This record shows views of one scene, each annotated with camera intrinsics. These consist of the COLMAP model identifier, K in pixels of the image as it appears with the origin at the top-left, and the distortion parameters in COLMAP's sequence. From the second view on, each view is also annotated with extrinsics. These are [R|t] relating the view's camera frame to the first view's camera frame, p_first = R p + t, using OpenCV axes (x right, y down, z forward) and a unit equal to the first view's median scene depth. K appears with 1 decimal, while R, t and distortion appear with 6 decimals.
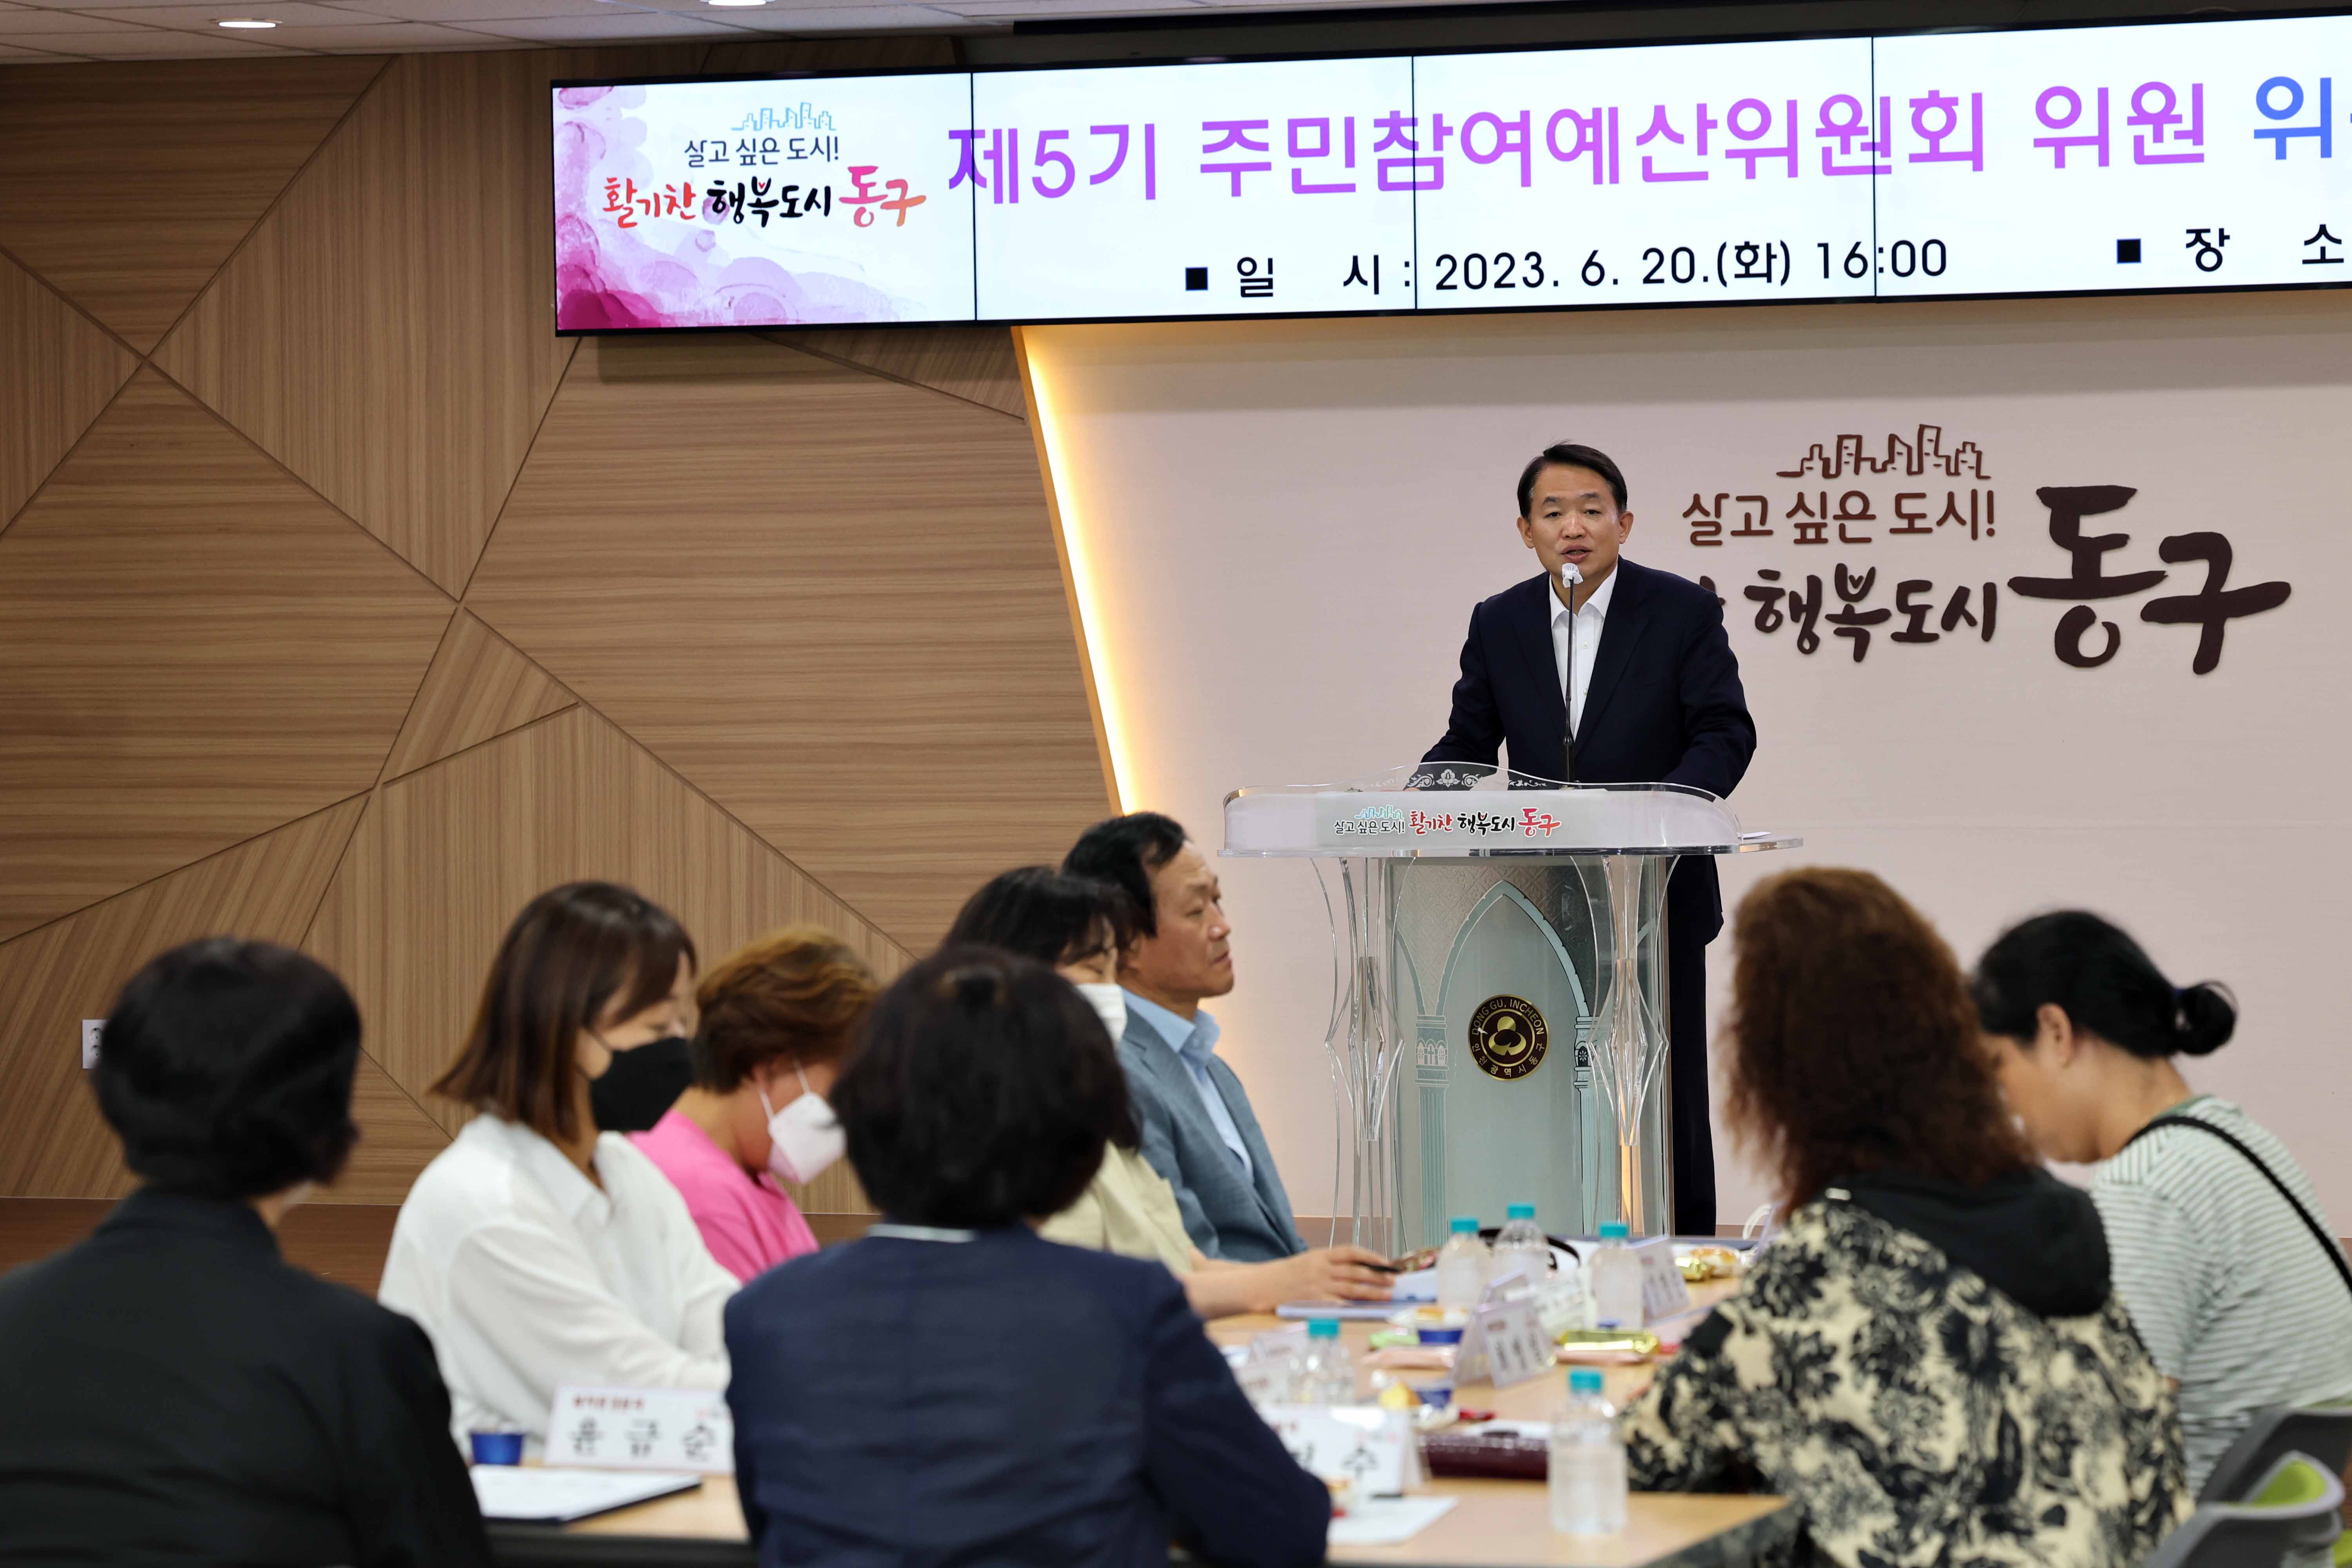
lens RADIAL K [[7464.2, 0, 1176.0], [0, 7464.2, 784.0], [0, 0, 1]] dist [0.136444, 2.639030]
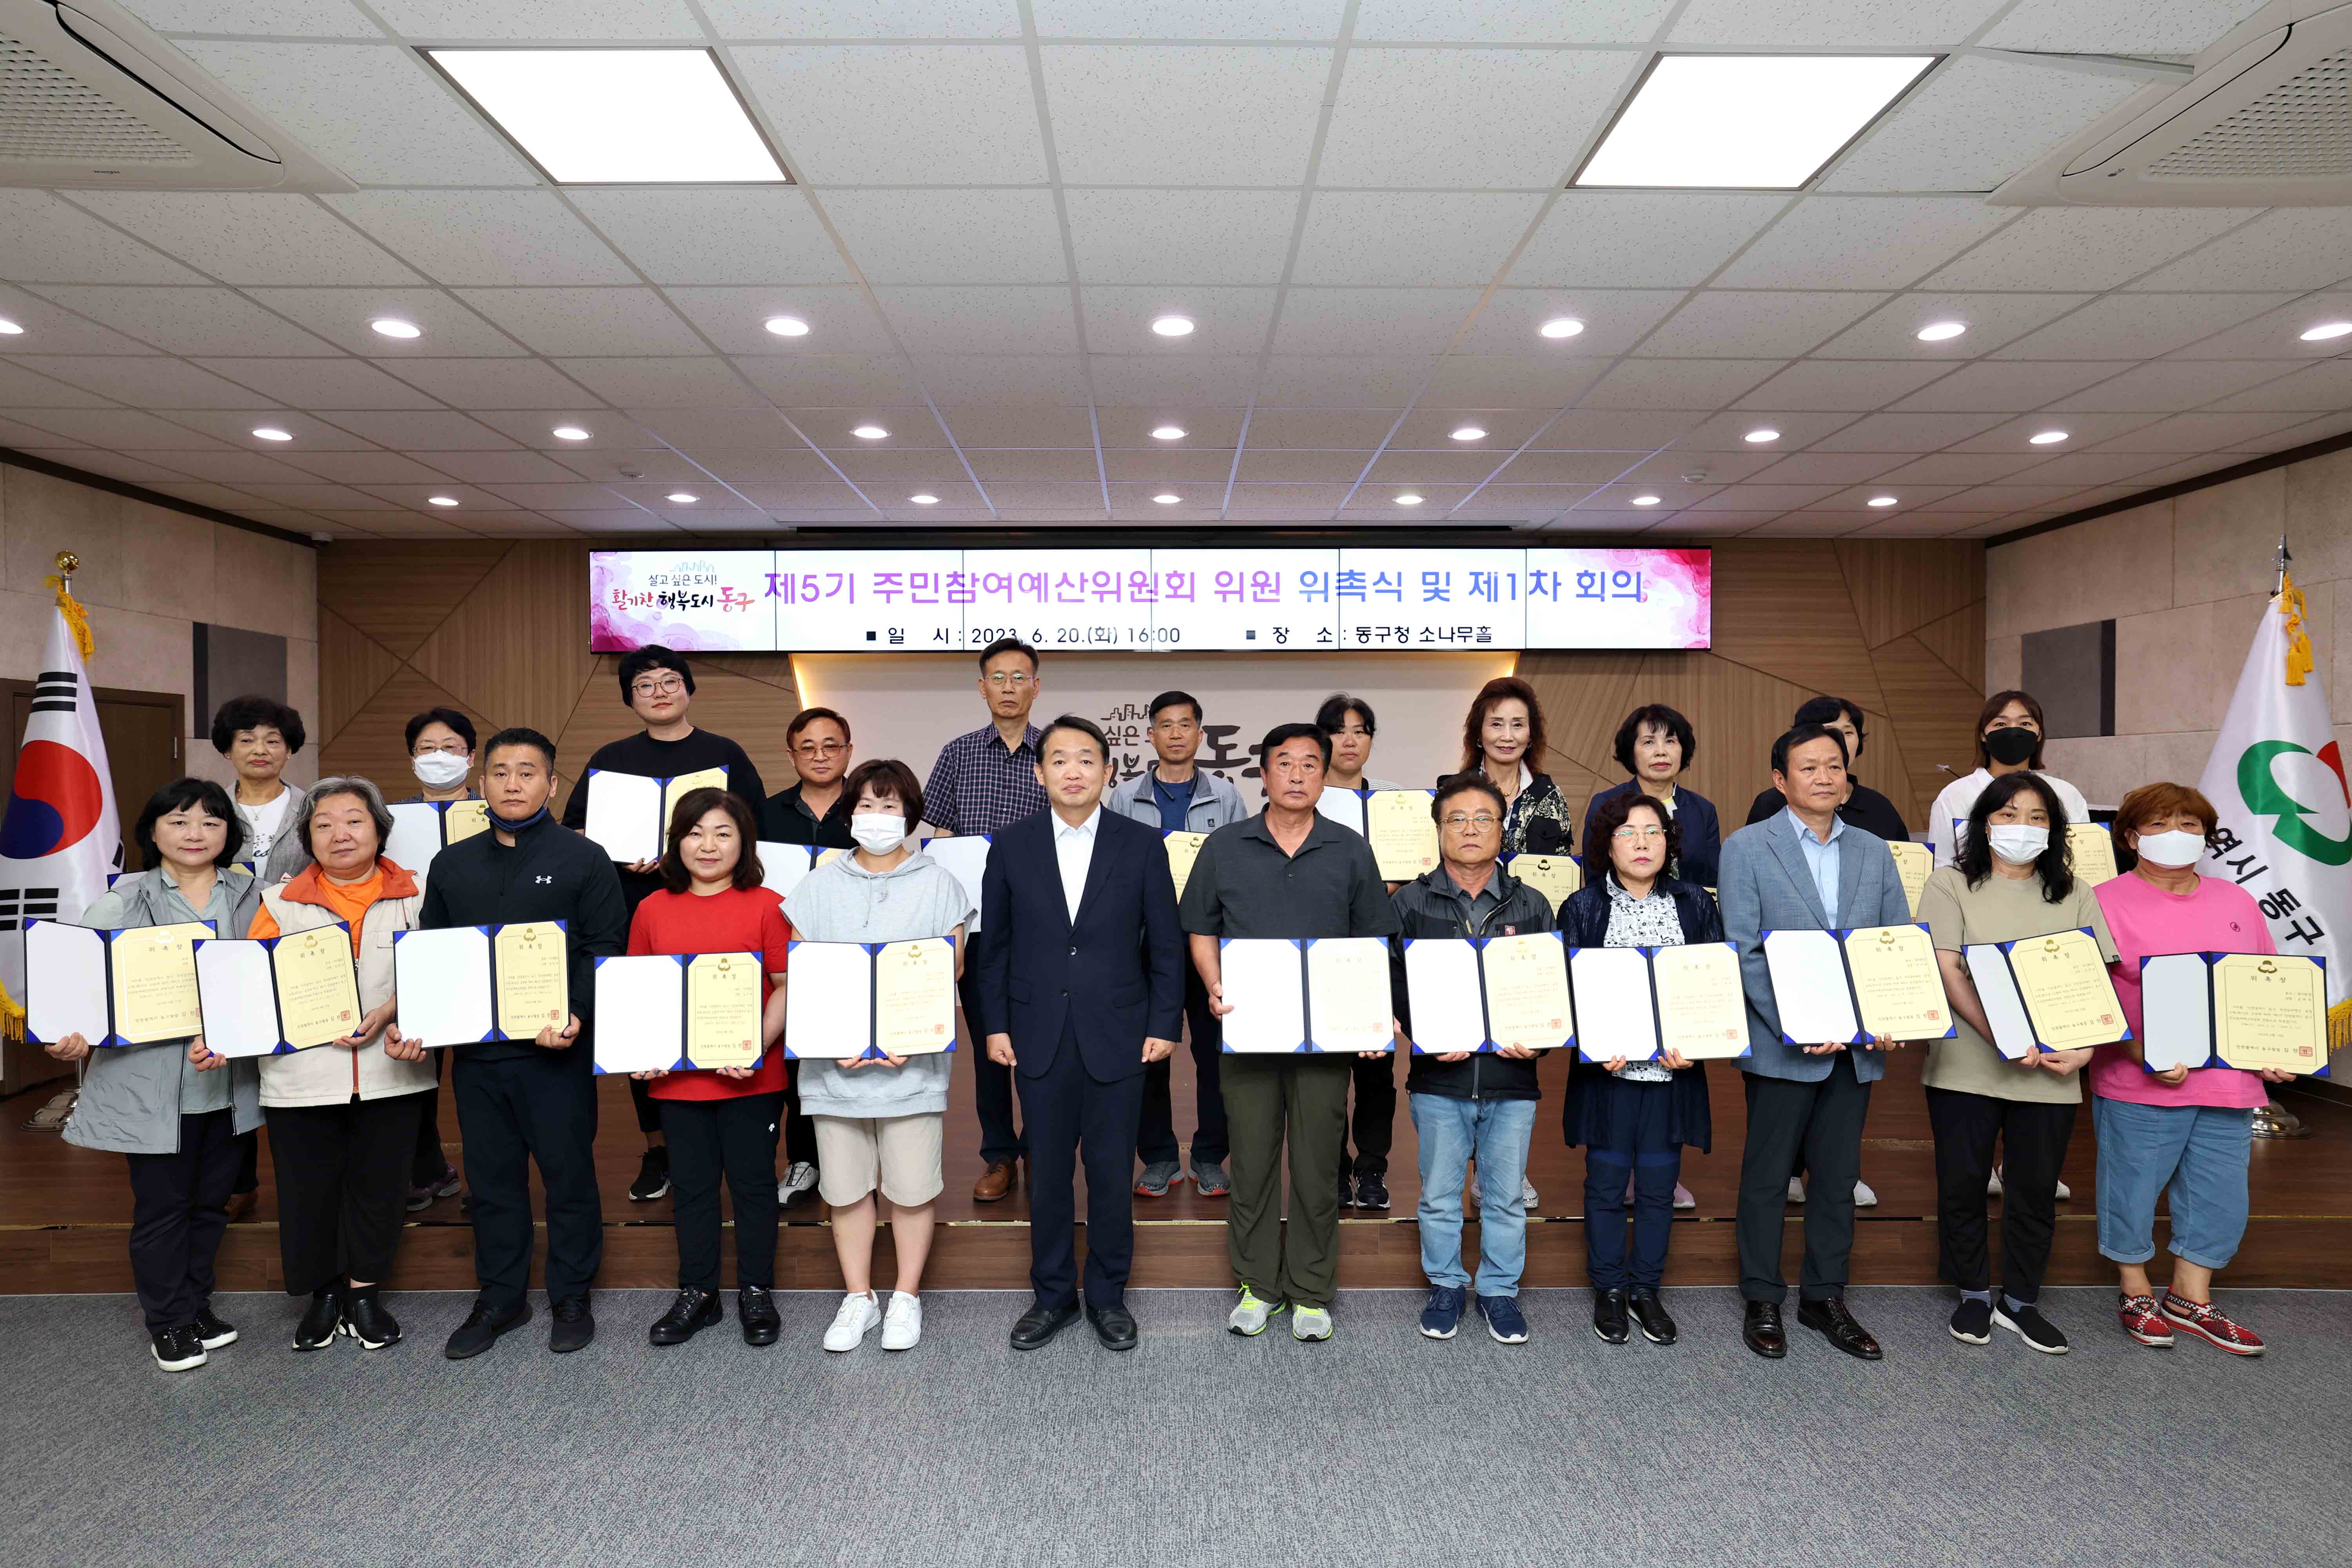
lens RADIAL K [[1387.8, 0, 1177.4], [0, 1387.8, 828.6], [0, 0, 1]] dist [-0.046308, 0.027198]
pose [[0.934923, -0.004705, 0.354820, -0.066765], [-0.000314, 0.999901, 0.014086, -0.009961], [-0.354851, -0.013280, 0.934829, 0.537711]]
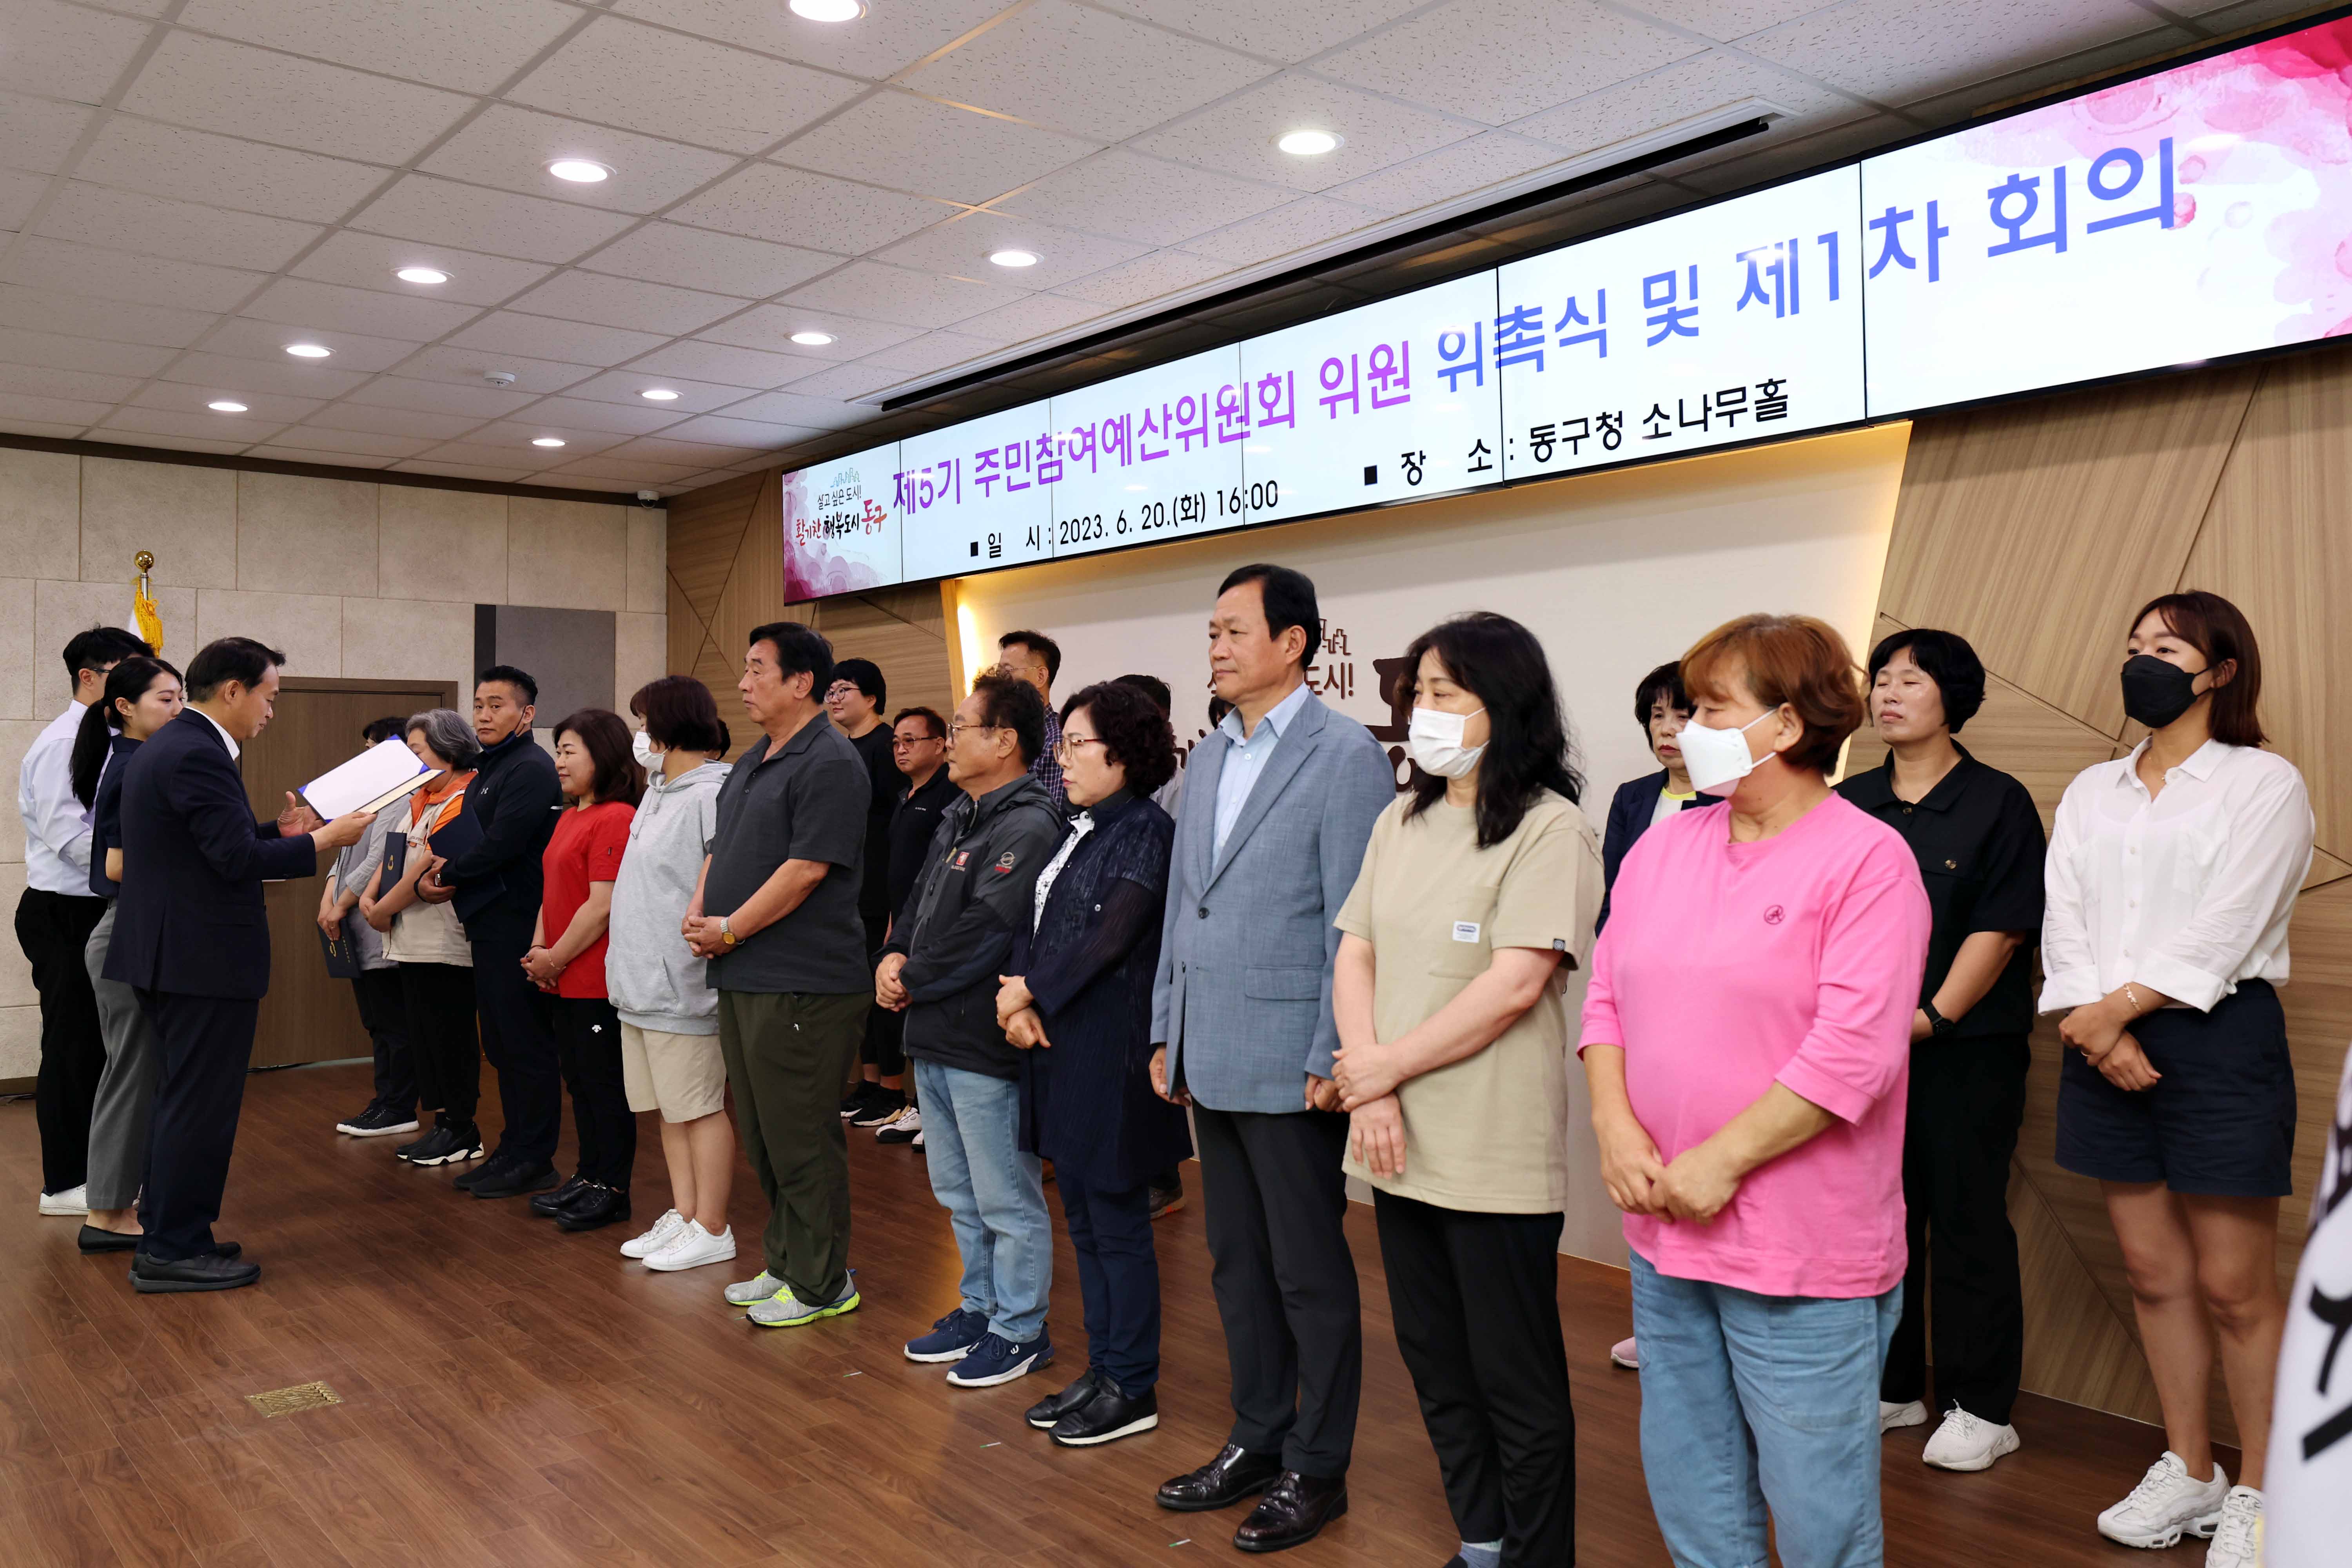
lens RADIAL K [[1874.6, 0, 1222.3], [0, 1874.6, 736.5], [0, 0, 1]] dist [-0.007680, 0.062128]
pose [[0.860057, -0.005554, -0.510167, 0.263333], [-0.012505, 0.999411, -0.031961, -0.014092], [0.510044, 0.033868, 0.859481, 0.683431]]
